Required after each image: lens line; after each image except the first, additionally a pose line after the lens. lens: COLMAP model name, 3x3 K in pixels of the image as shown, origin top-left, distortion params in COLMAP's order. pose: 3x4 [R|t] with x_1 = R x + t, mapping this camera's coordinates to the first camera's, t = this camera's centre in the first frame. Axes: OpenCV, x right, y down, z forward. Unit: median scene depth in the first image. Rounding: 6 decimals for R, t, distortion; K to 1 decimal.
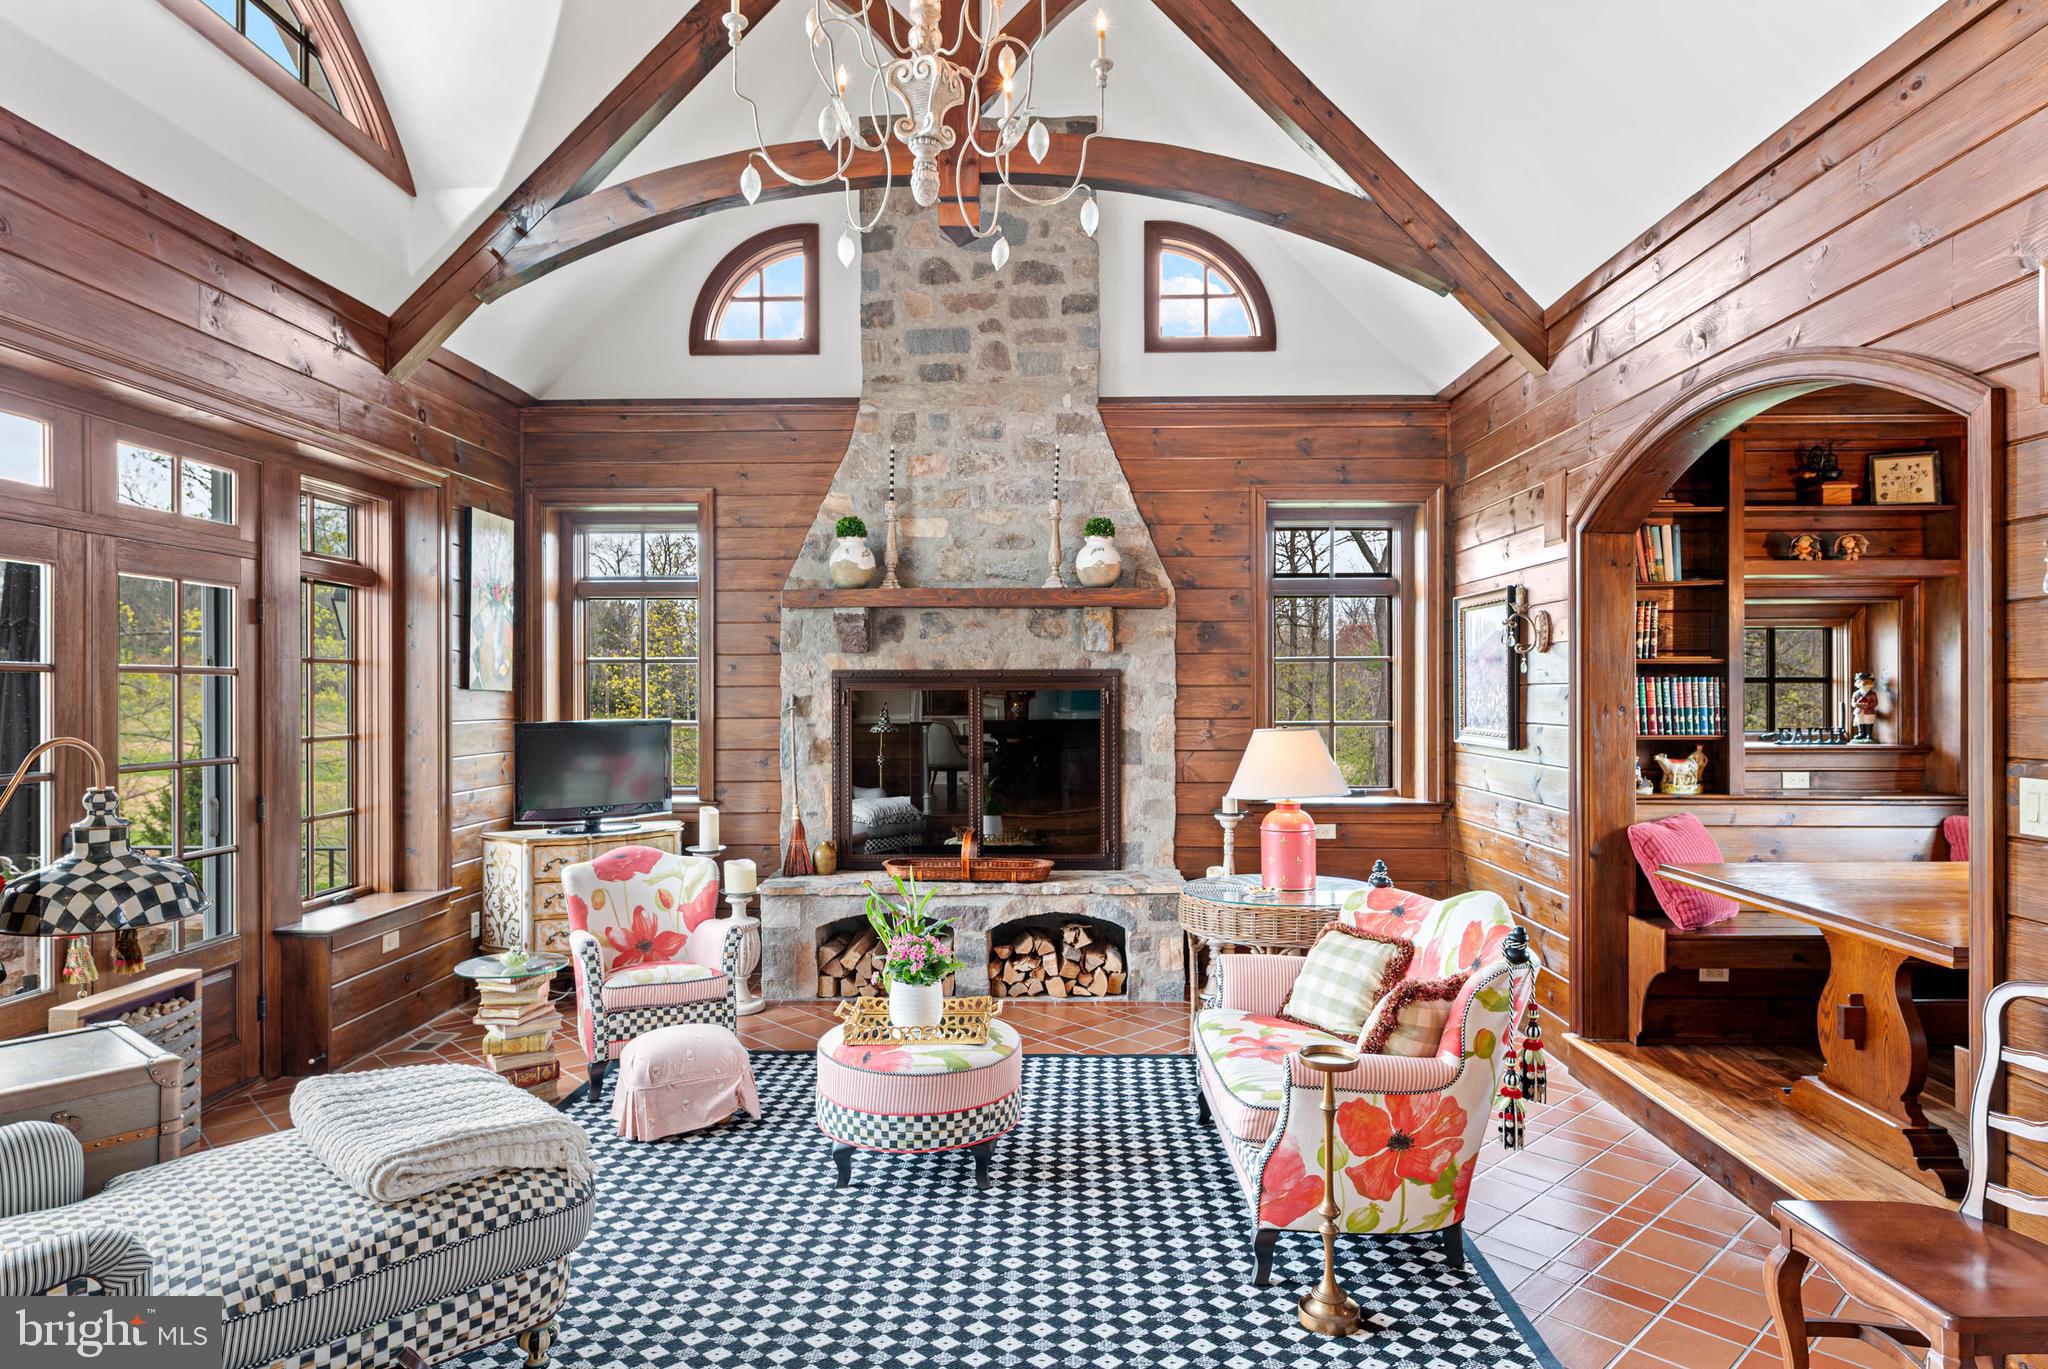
lens RADIAL K [[1181.5, 0, 1028.9], [0, 1181.5, 691.4], [0, 0, 1]] dist [0.001371, 0.000278]
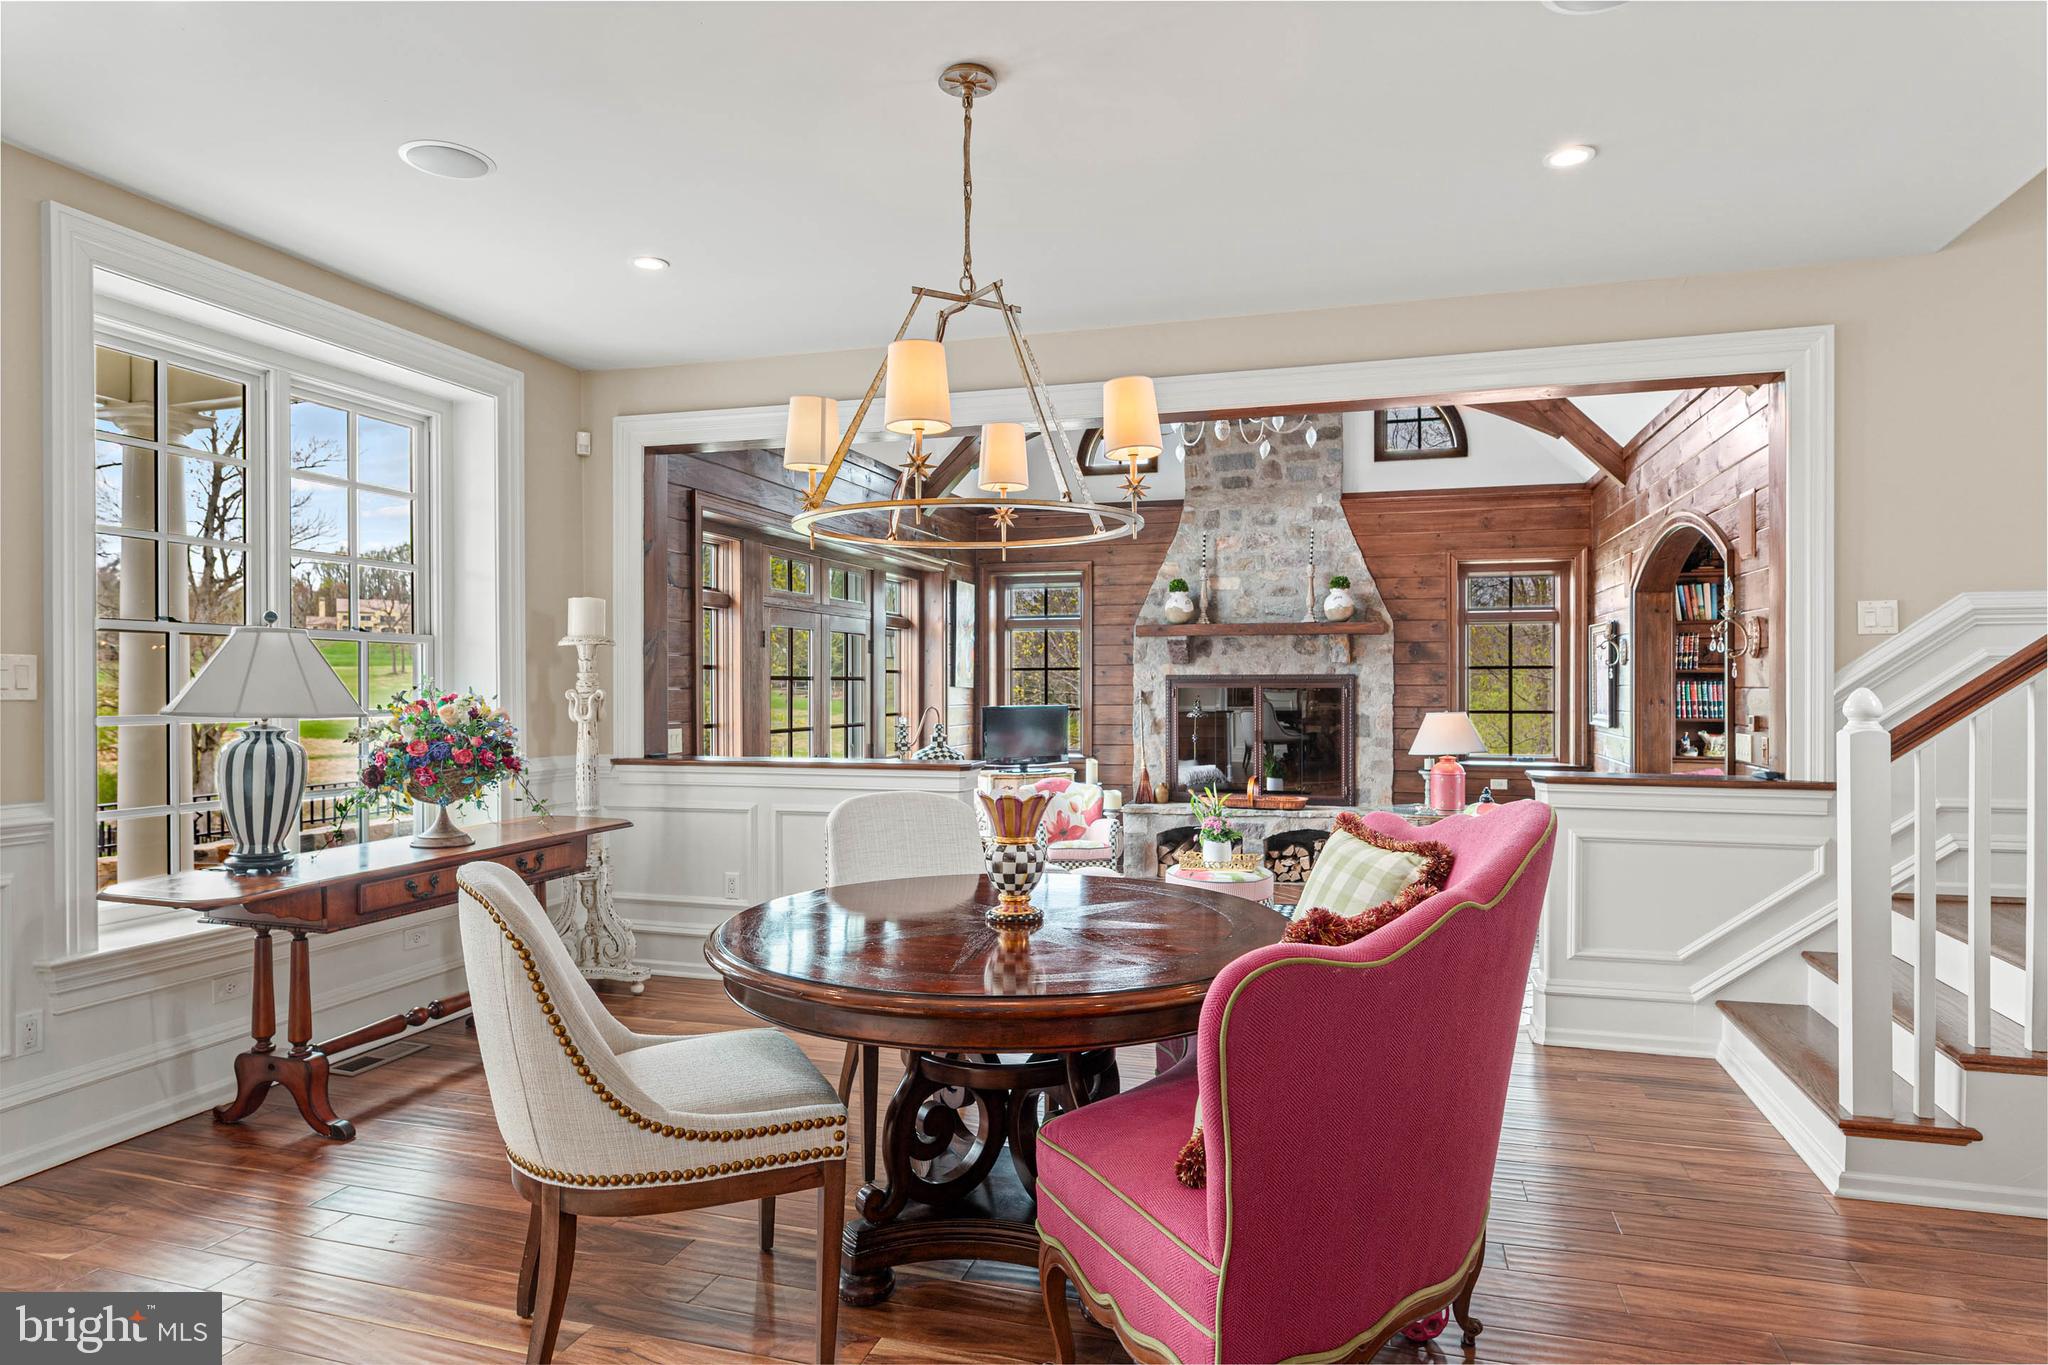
lens RADIAL K [[1181.5, 0, 1015.4], [0, 1181.5, 690.3], [0, 0, 1]] dist [0.001371, 0.000278]
pose [[0.963321, 0.002442, -0.268341, 0.064214], [-0.001088, 0.999986, 0.005193, -0.005718], [0.268350, -0.004711, 0.963310, -0.581571]]
